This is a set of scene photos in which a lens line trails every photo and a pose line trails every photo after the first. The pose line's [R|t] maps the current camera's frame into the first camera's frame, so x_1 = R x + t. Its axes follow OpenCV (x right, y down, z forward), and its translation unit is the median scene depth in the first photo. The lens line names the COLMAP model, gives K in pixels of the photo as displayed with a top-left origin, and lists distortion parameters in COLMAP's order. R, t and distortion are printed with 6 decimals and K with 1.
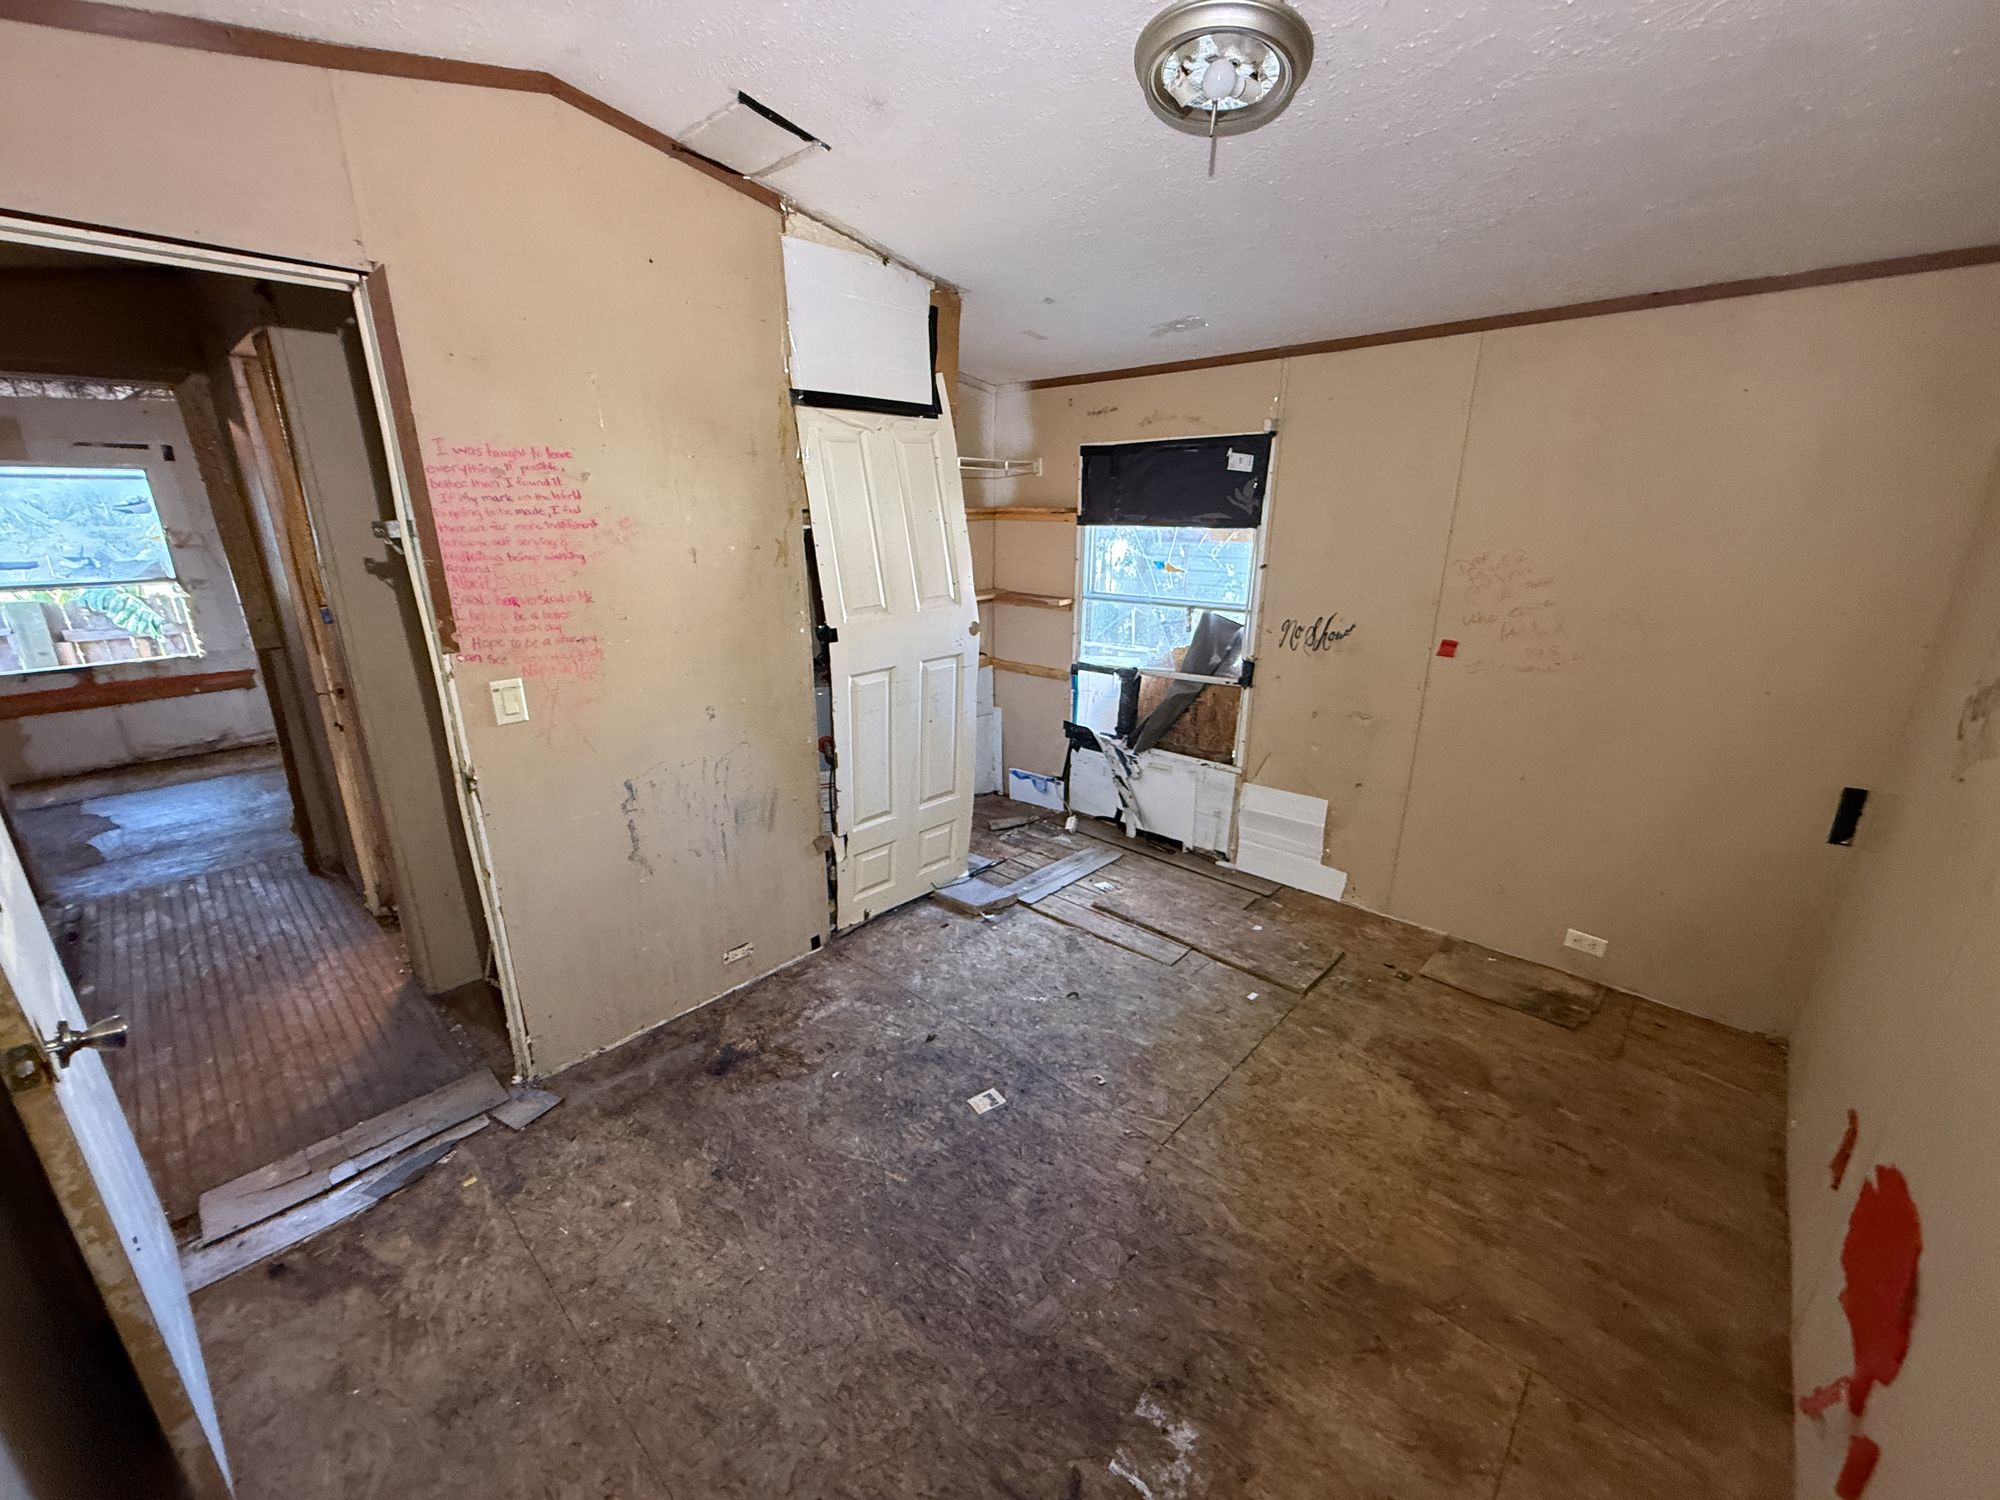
lens RADIAL K [[796.4, 0, 1000.0], [0, 796.4, 752.7], [0, 0, 1]] dist [-0.000219, 0.000074]
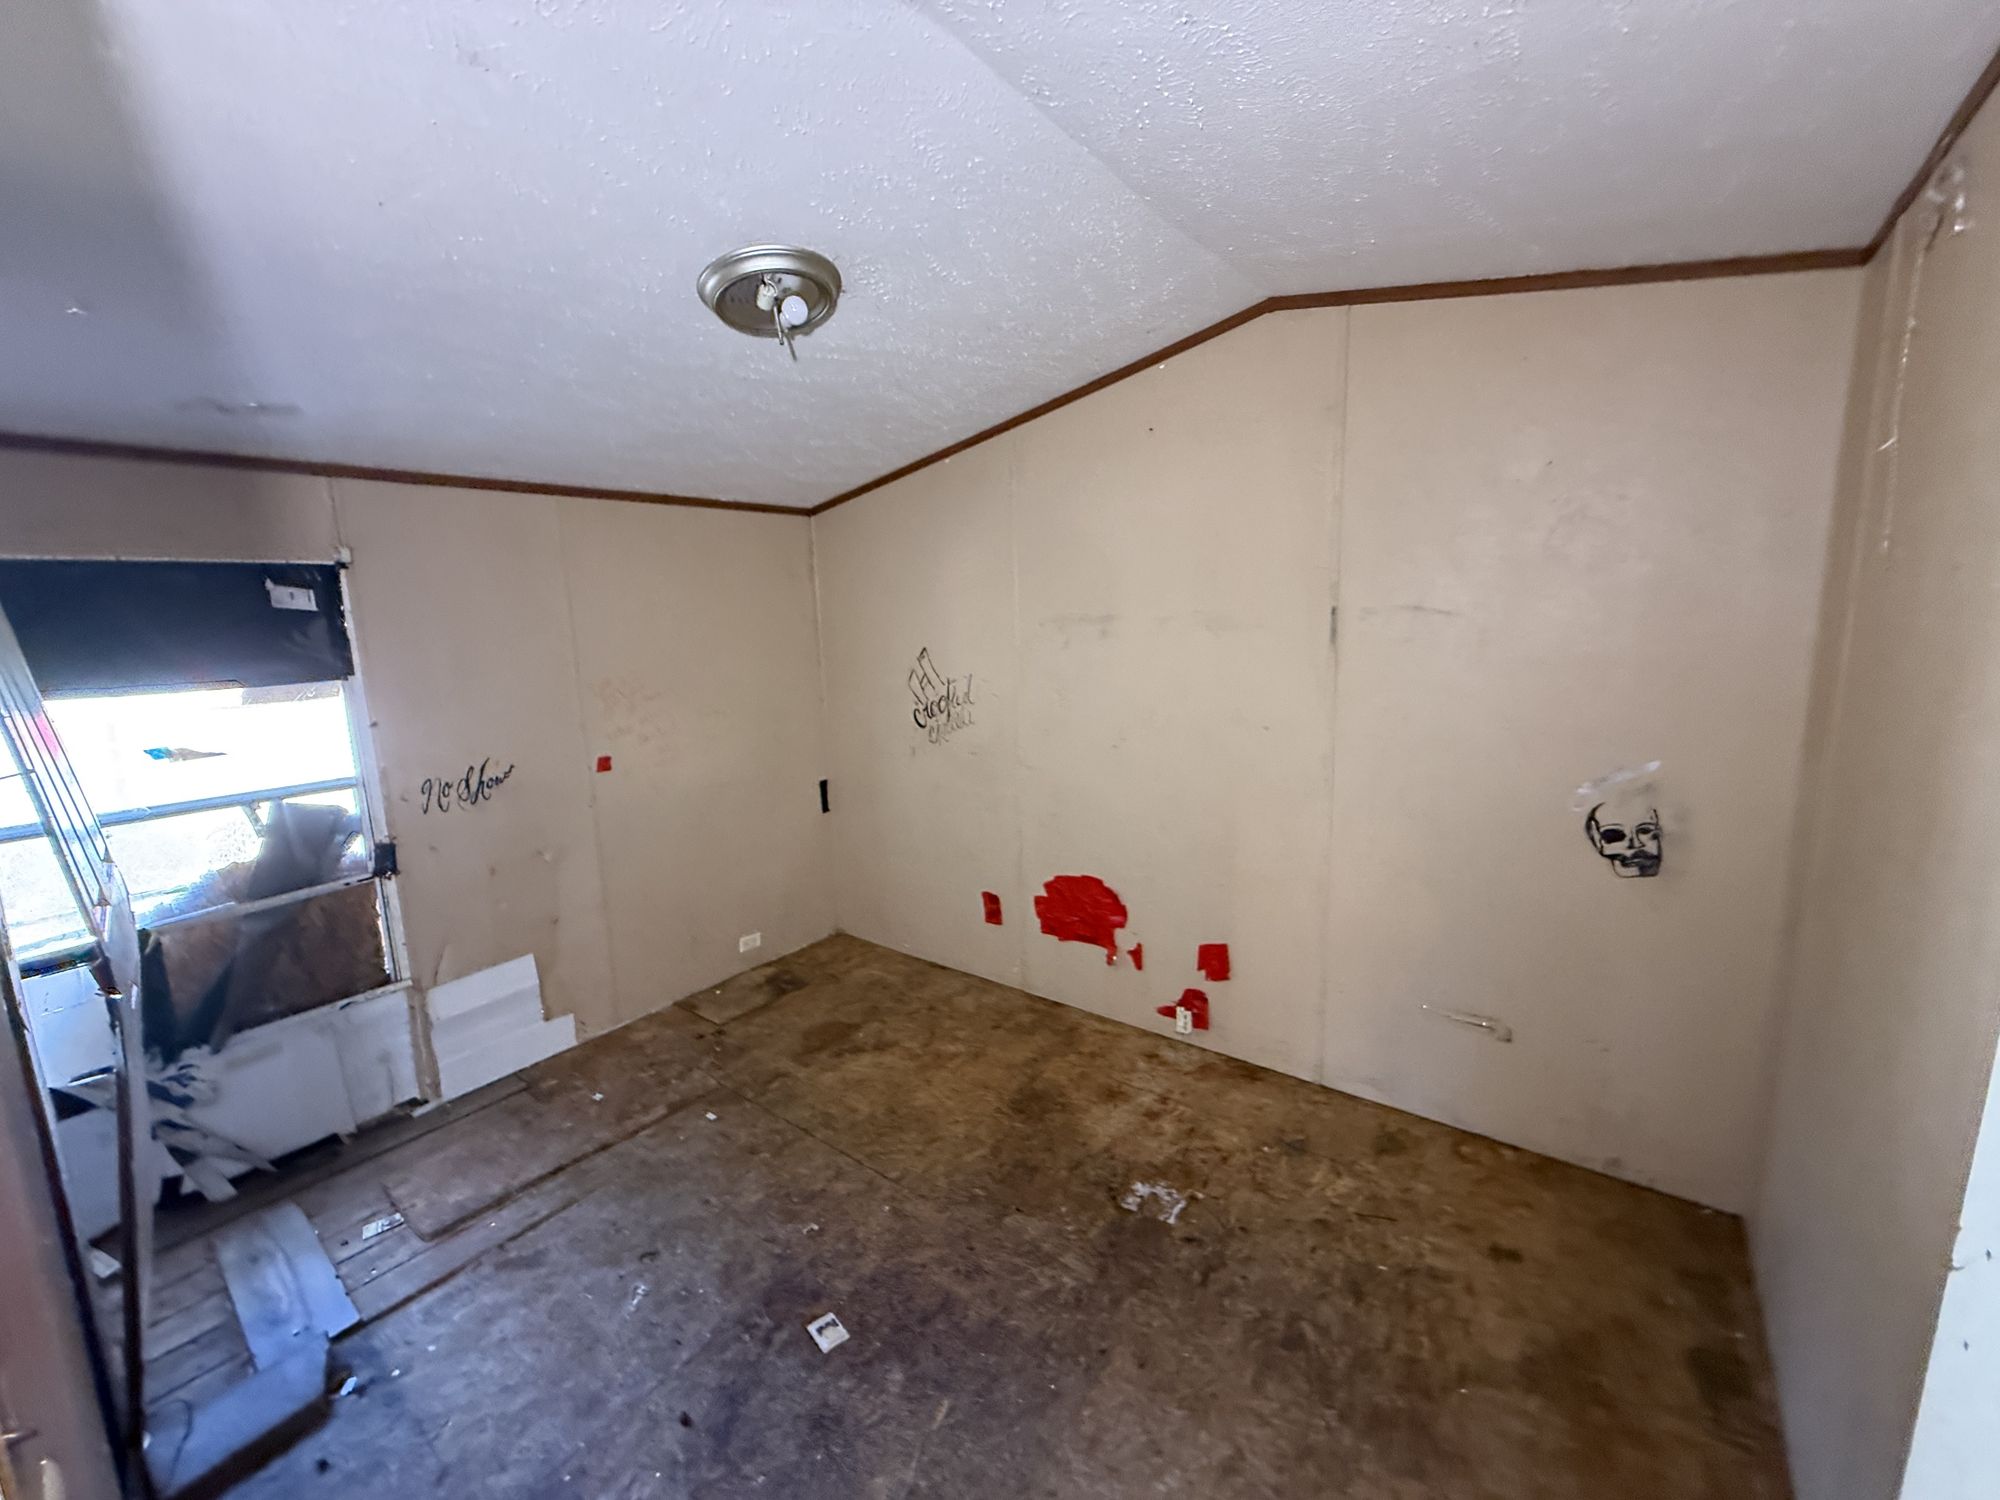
lens RADIAL K [[796.4, 0, 1000.0], [0, 796.4, 752.7], [0, 0, 1]] dist [-0.000219, 0.000074]
pose [[-0.086138, -0.159854, 0.983375, -0.520727], [0.335782, 0.924636, 0.179718, -0.143161], [-0.937993, 0.345680, -0.025970, 0.450705]]
